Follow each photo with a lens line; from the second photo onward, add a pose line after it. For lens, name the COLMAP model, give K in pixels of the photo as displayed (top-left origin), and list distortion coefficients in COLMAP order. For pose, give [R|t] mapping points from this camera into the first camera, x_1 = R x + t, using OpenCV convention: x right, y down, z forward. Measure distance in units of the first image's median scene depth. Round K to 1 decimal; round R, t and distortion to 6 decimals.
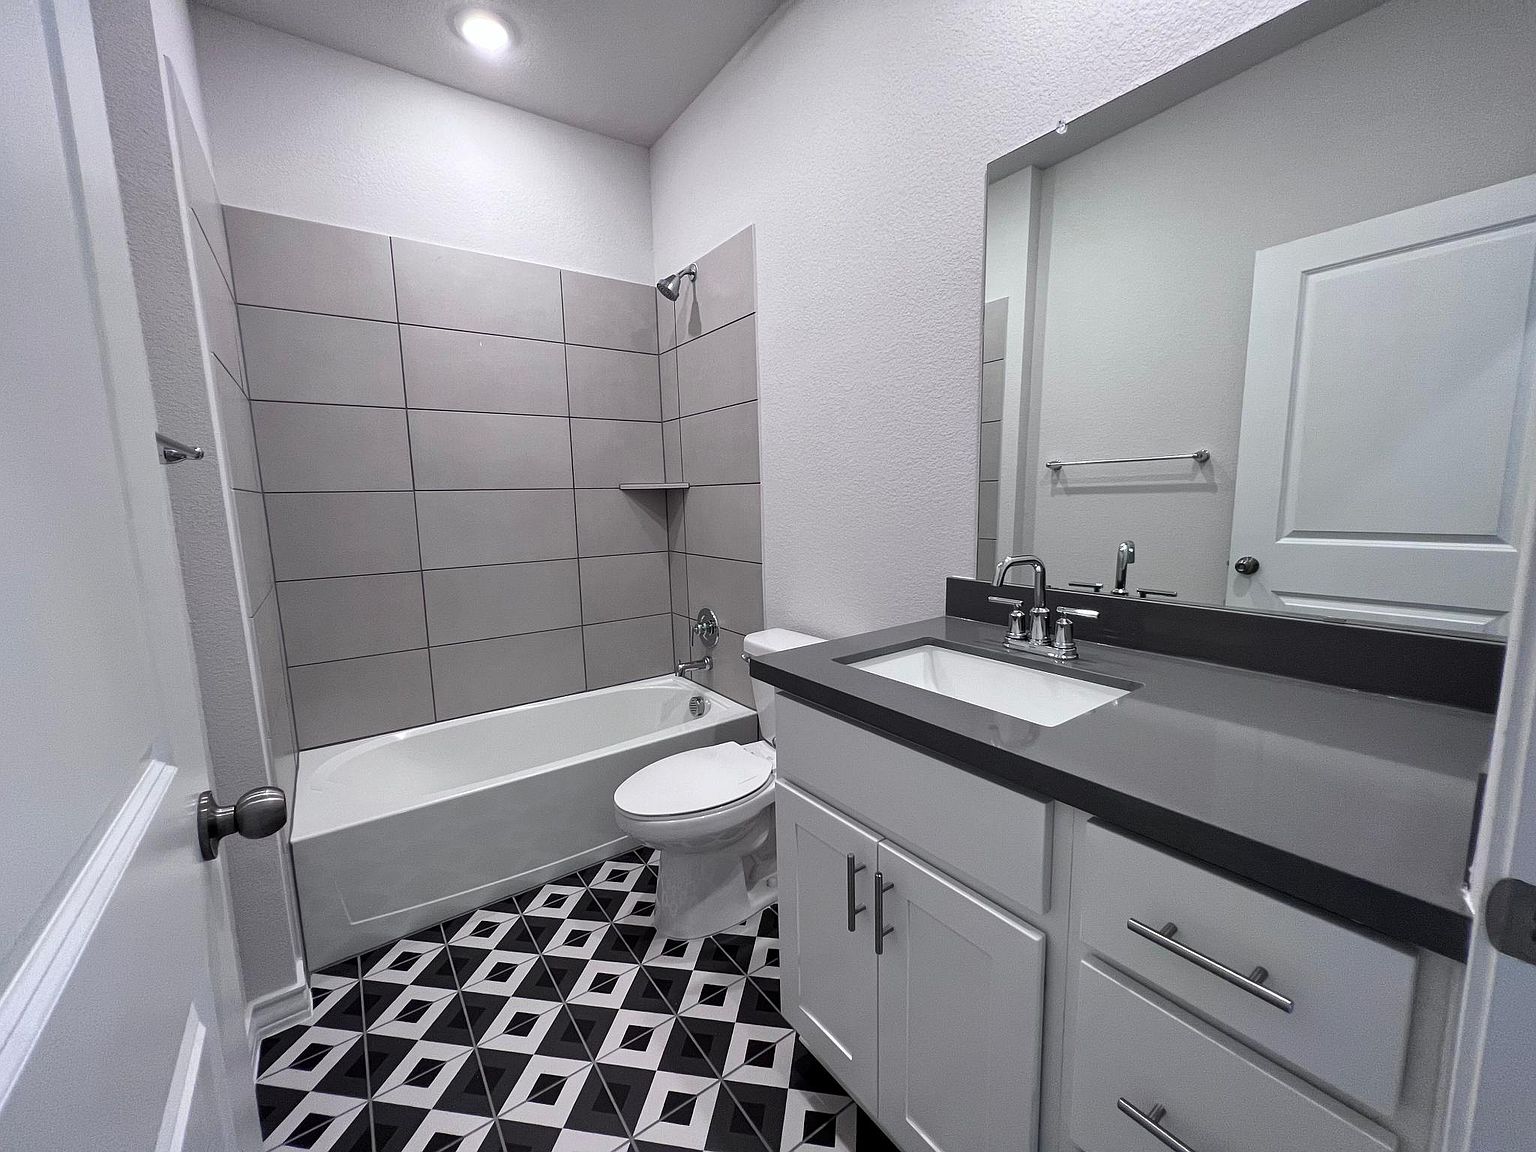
lens RADIAL K [[632.5, 0, 773.0], [0, 632.5, 579.6], [0, 0, 1]] dist [0.000041, 0.000025]
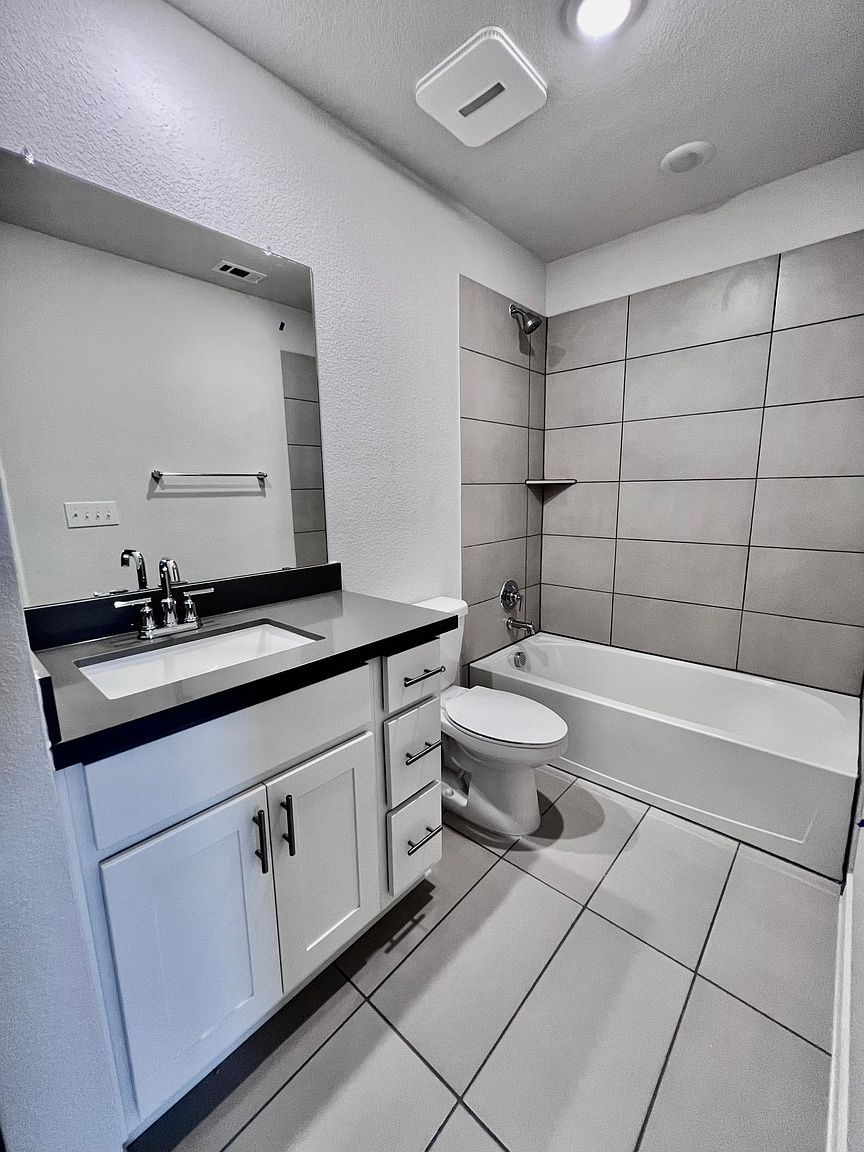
lens RADIAL K [[474.4, 0, 430.9], [0, 474.4, 574.2], [0, 0, 1]] dist [0.000041, 0.000025]
pose [[-0.208417, -0.158159, 0.965167, -0.514795], [0.151514, 0.969704, 0.191620, -0.092256], [-0.966233, 0.186174, -0.178139, 0.705245]]
